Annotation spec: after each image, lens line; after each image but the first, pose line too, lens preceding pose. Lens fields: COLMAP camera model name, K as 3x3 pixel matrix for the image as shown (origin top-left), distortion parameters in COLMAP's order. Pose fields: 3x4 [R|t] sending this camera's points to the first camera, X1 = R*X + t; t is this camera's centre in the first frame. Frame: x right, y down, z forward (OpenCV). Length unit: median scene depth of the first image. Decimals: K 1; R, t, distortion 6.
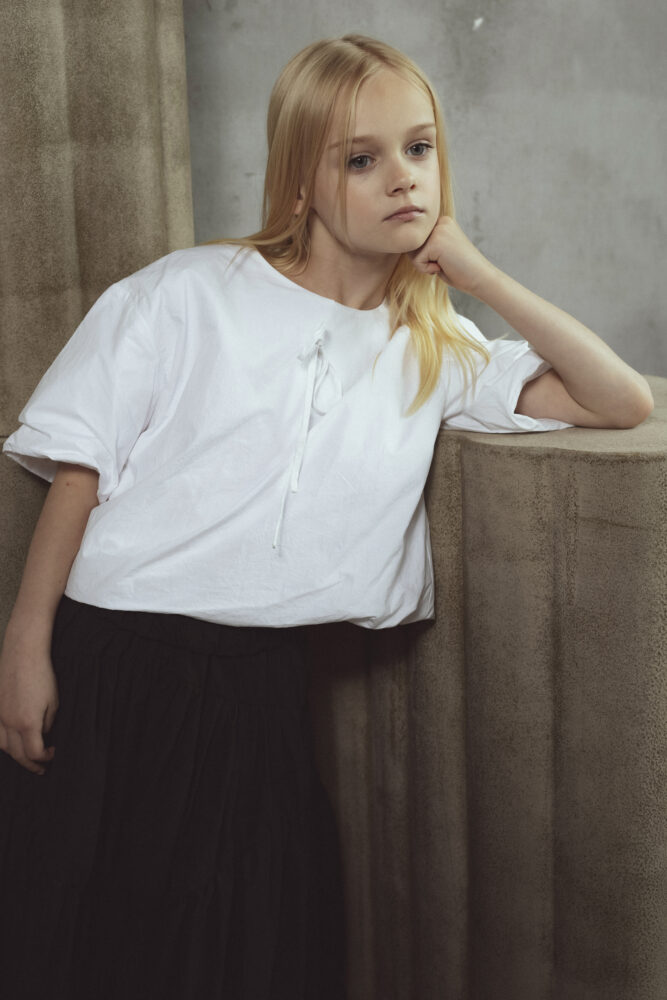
lens RADIAL K [[1530.9, 0, 339.9], [0, 1530.9, 501.3], [0, 0, 1]] dist [0.005995, -0.037106]
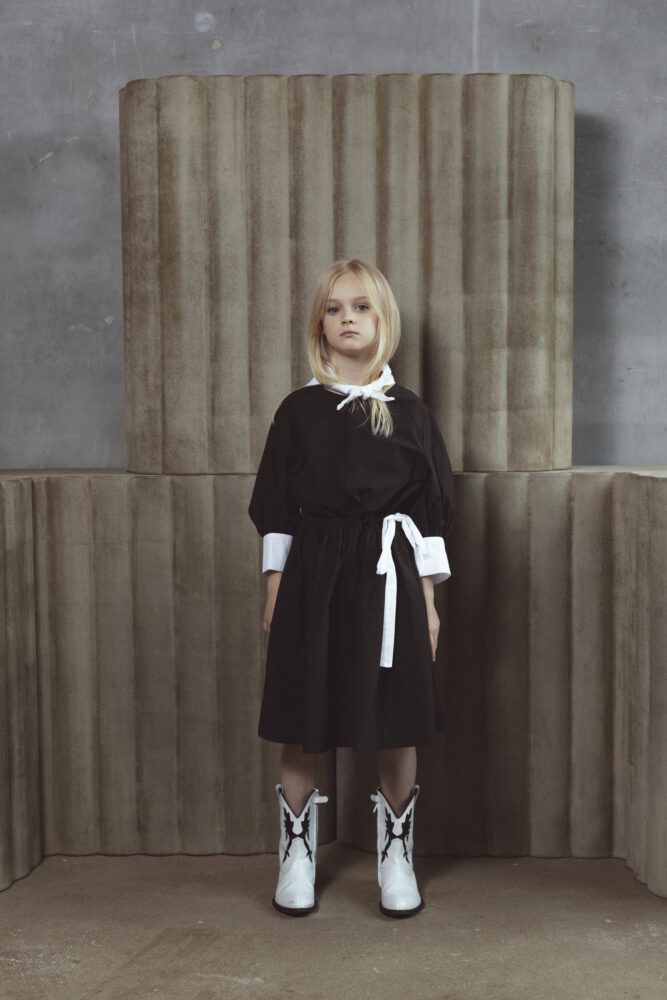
lens RADIAL K [[1438.6, 0, 333.5], [0, 1438.6, 500.0], [0, 0, 1]] dist [-0.013439, 0.006256]
pose [[0.896584, 0.053327, -0.439651, 0.555394], [-0.115261, 0.986611, -0.115382, 0.273239], [0.427611, 0.154124, 0.890727, -1.015301]]
